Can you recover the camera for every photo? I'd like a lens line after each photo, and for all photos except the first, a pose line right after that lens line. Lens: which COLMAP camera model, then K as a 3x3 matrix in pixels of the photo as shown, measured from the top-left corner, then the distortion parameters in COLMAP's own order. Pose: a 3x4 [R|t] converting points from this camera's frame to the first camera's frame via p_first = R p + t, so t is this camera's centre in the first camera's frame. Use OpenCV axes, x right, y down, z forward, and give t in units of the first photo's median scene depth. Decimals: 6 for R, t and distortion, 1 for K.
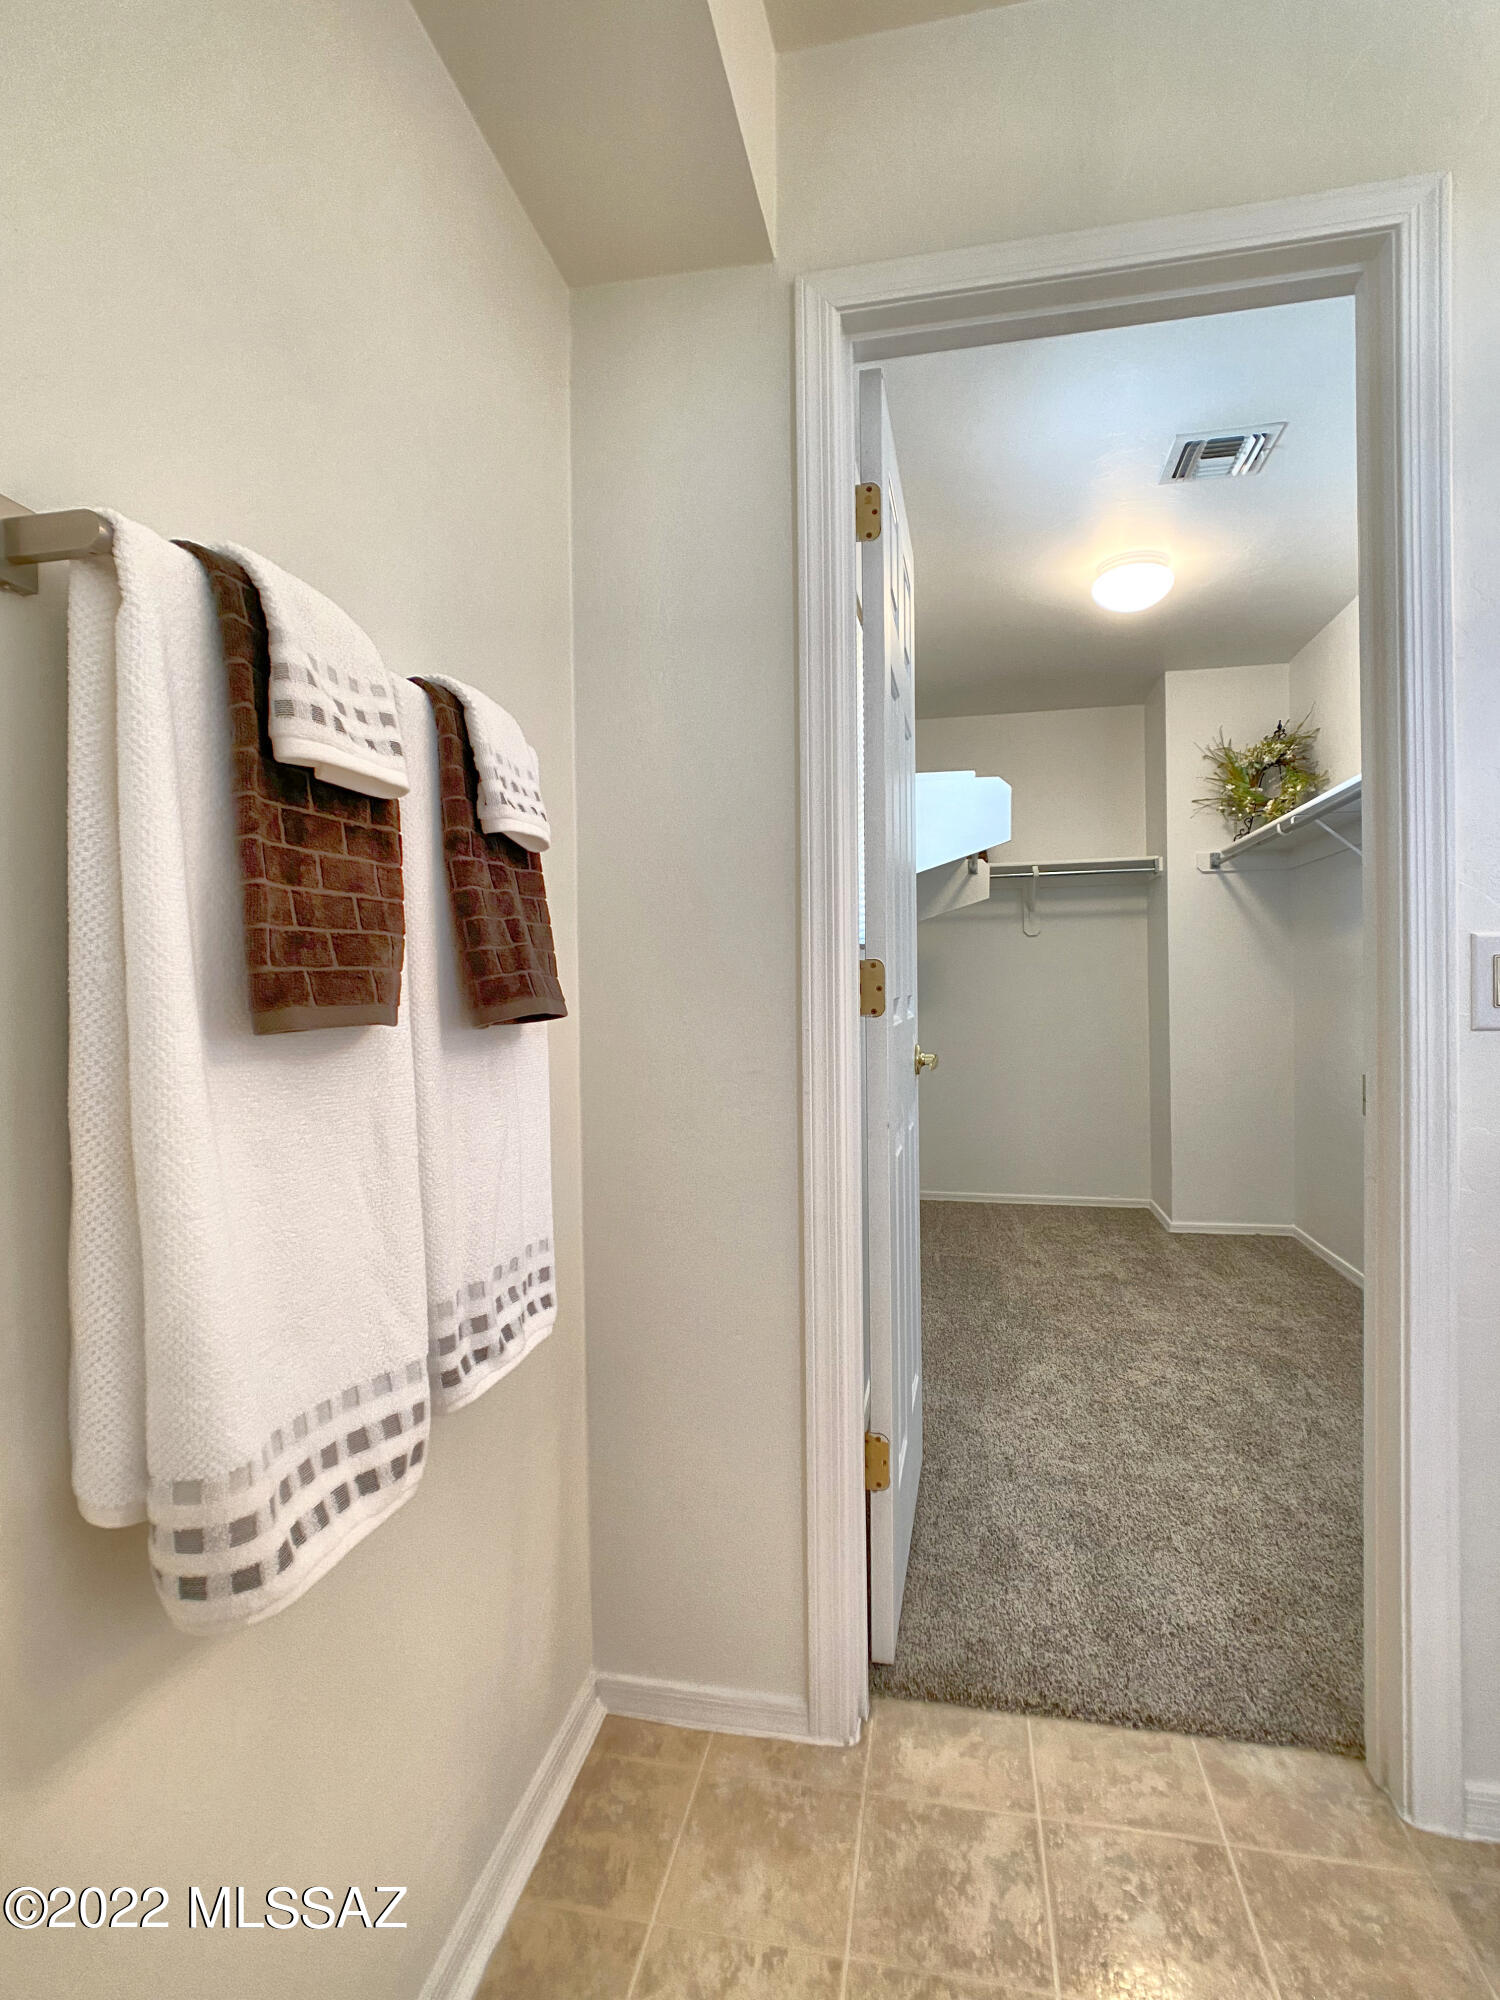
lens RADIAL K [[1007.1, 0, 750.0], [0, 1007.1, 991.4], [0, 0, 1]] dist [-0.028449, 0.018565]
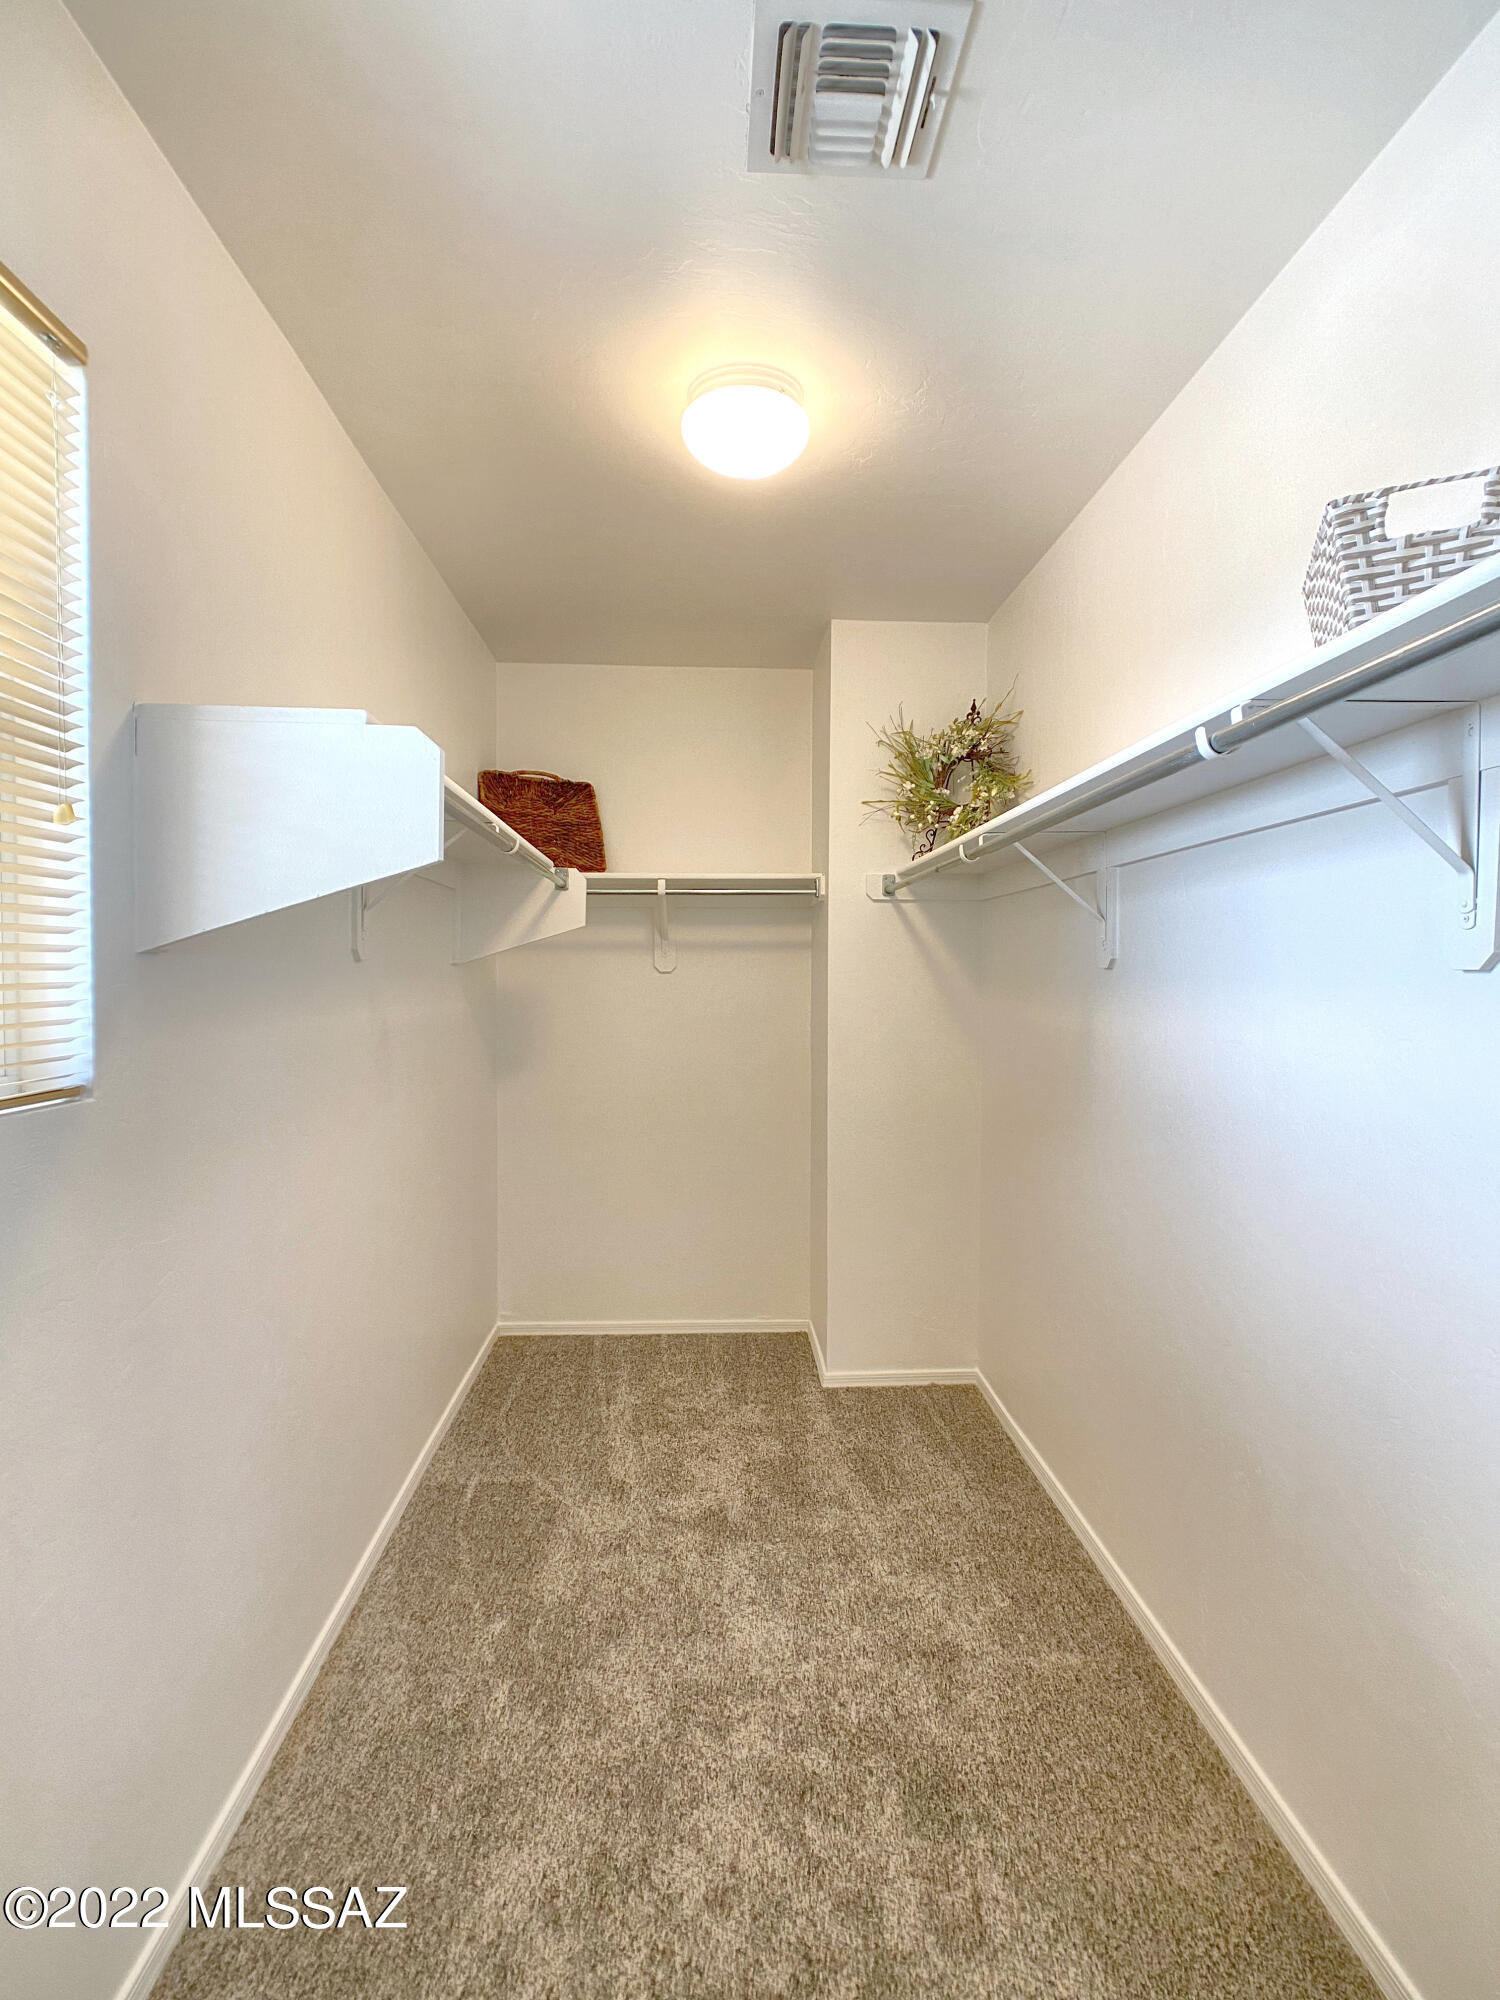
lens RADIAL K [[1007.1, 0, 751.8], [0, 1007.1, 1006.6], [0, 0, 1]] dist [-0.028449, 0.018565]
pose [[0.965865, 0.007685, 0.258931, 0.183008], [-0.015363, 0.999500, 0.027645, -0.062691], [-0.258589, -0.030679, 0.965500, 0.322298]]
